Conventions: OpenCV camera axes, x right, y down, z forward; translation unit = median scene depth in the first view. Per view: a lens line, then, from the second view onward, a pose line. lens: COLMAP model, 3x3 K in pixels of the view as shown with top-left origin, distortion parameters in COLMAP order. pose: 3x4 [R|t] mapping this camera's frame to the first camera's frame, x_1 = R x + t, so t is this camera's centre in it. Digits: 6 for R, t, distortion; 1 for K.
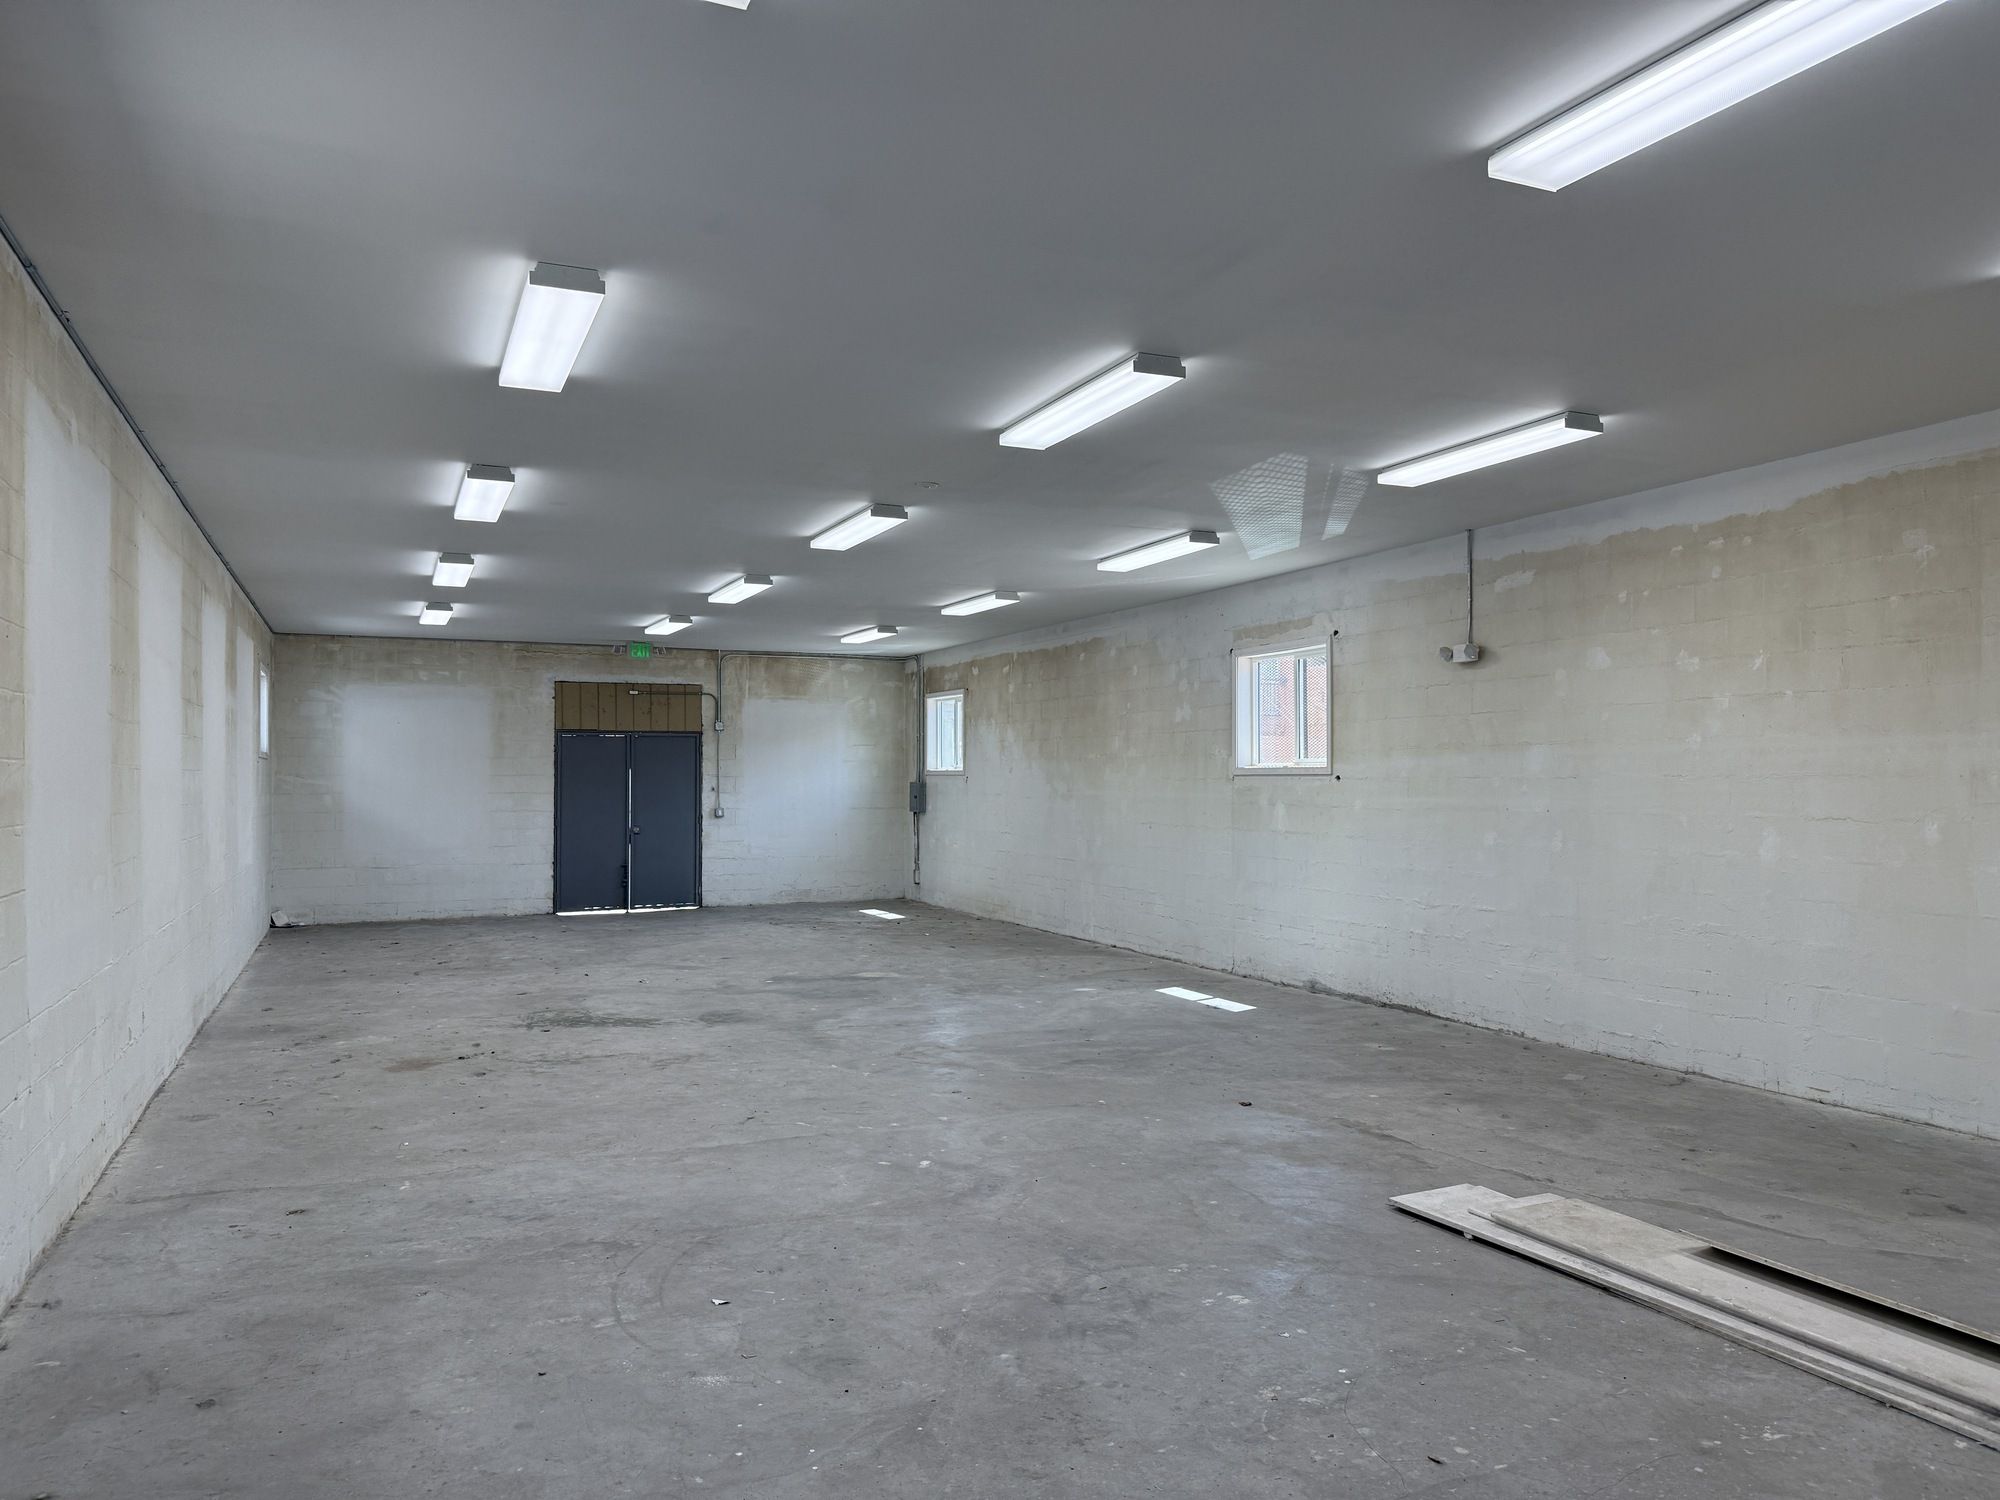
lens RADIAL K [[1408.7, 0, 1000.0], [0, 1408.7, 750.0], [0, 0, 1]] dist [0.068778, -0.090625]
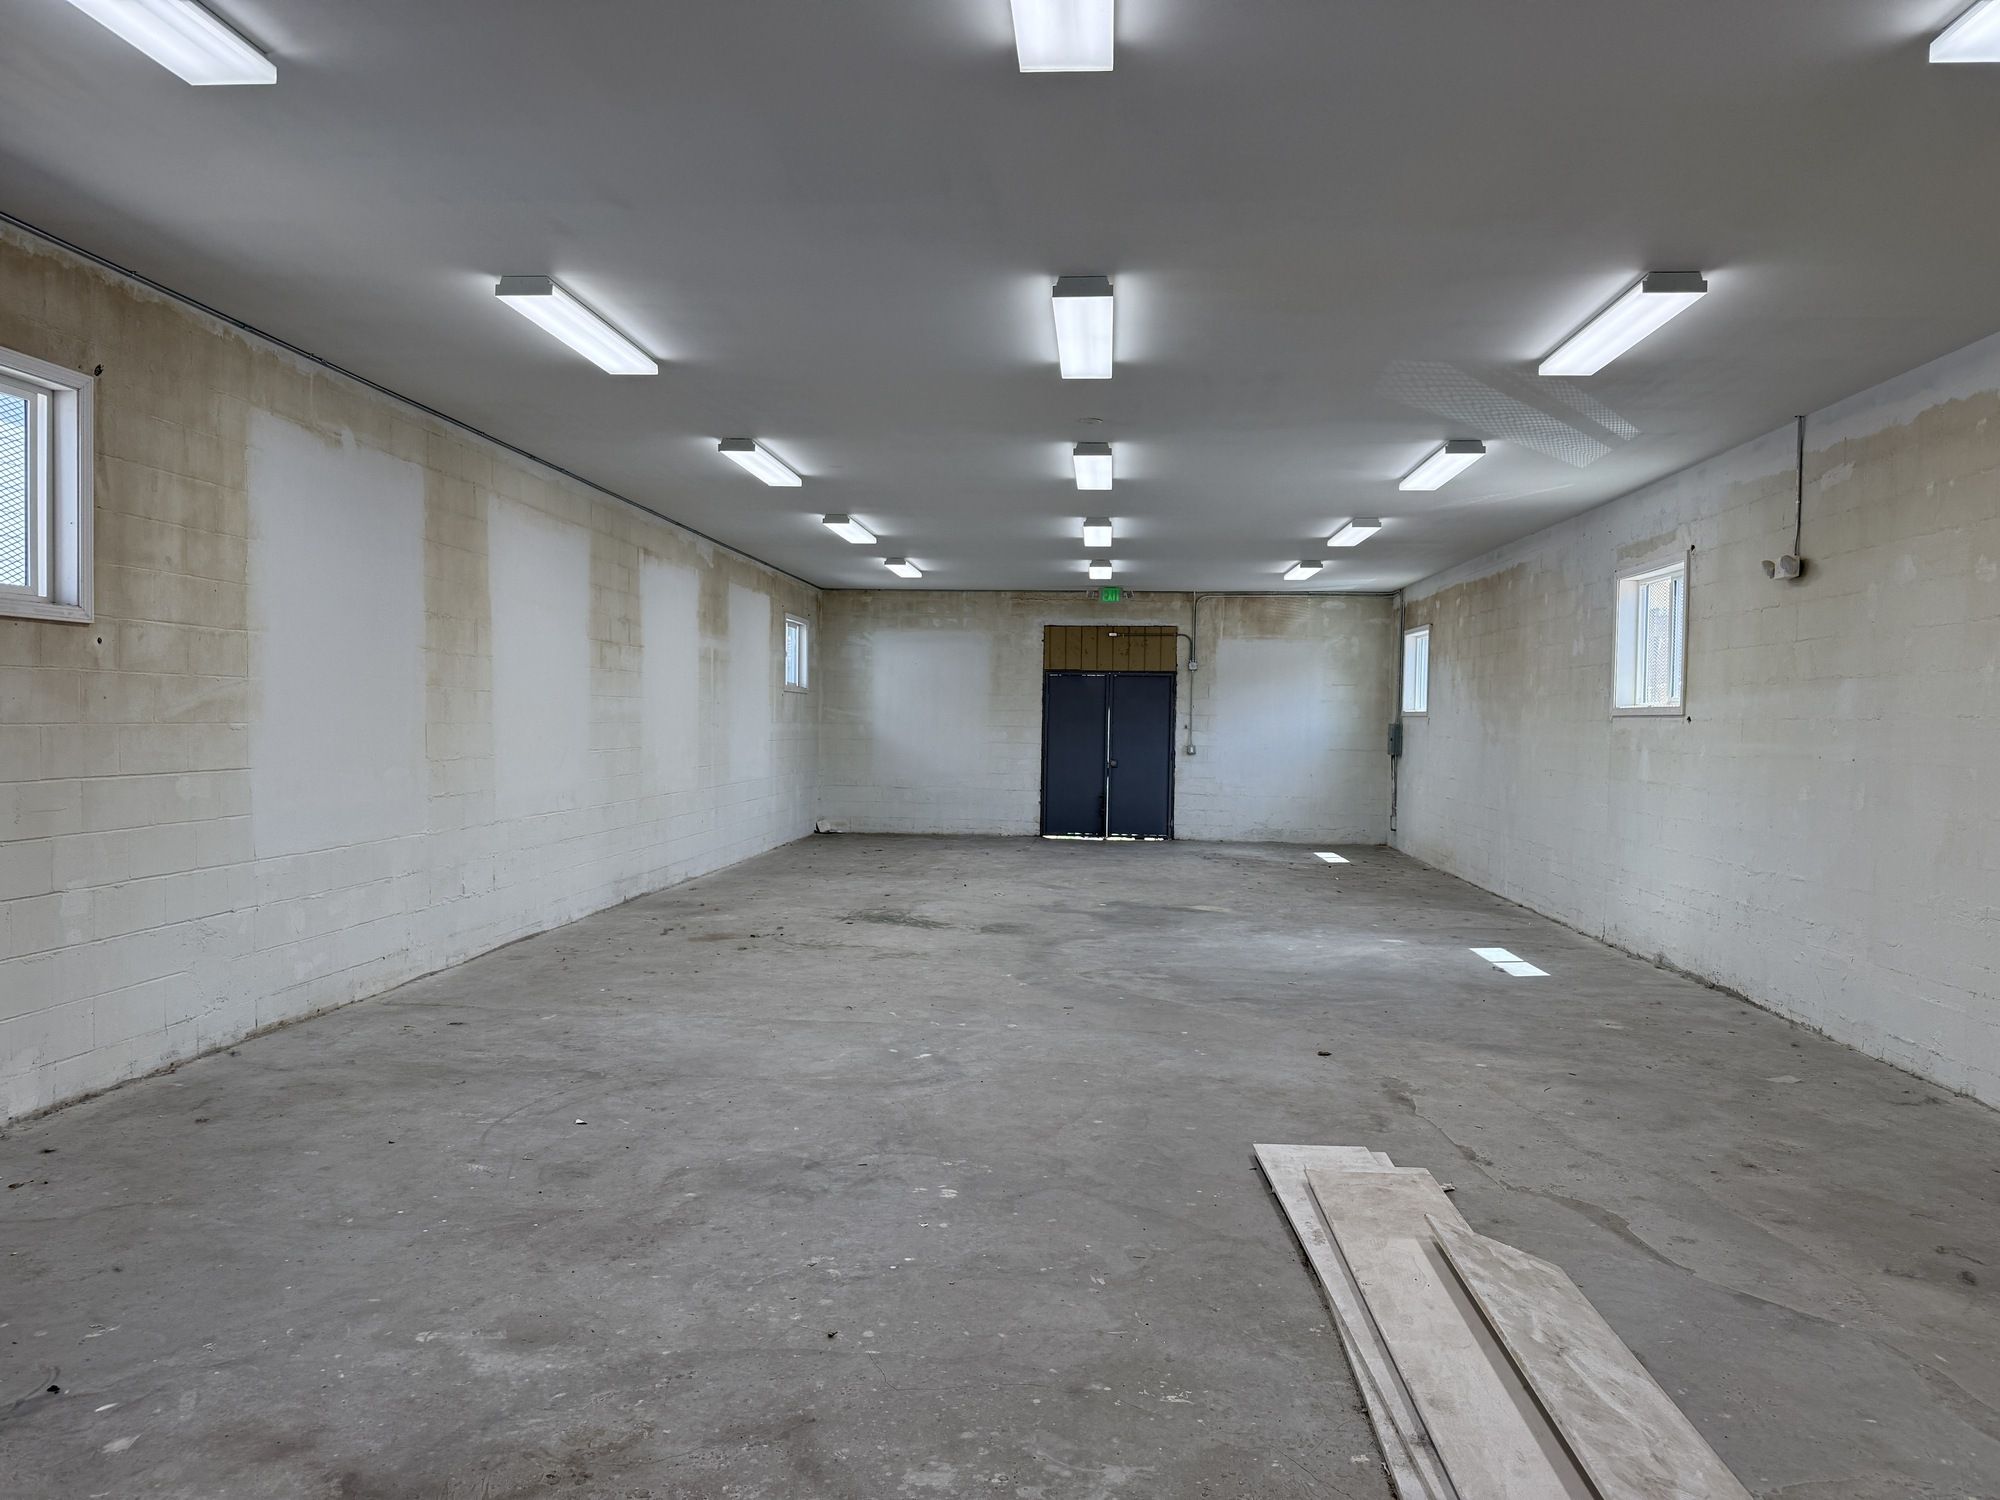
lens RADIAL K [[1401.2, 0, 1000.0], [0, 1401.2, 750.0], [0, 0, 1]] dist [0.116203, -0.178443]
pose [[0.877593, 0.026842, -0.478655, 0.256172], [-0.008589, 0.999151, 0.040283, 0.006293], [0.479330, -0.031241, 0.877079, 0.041846]]
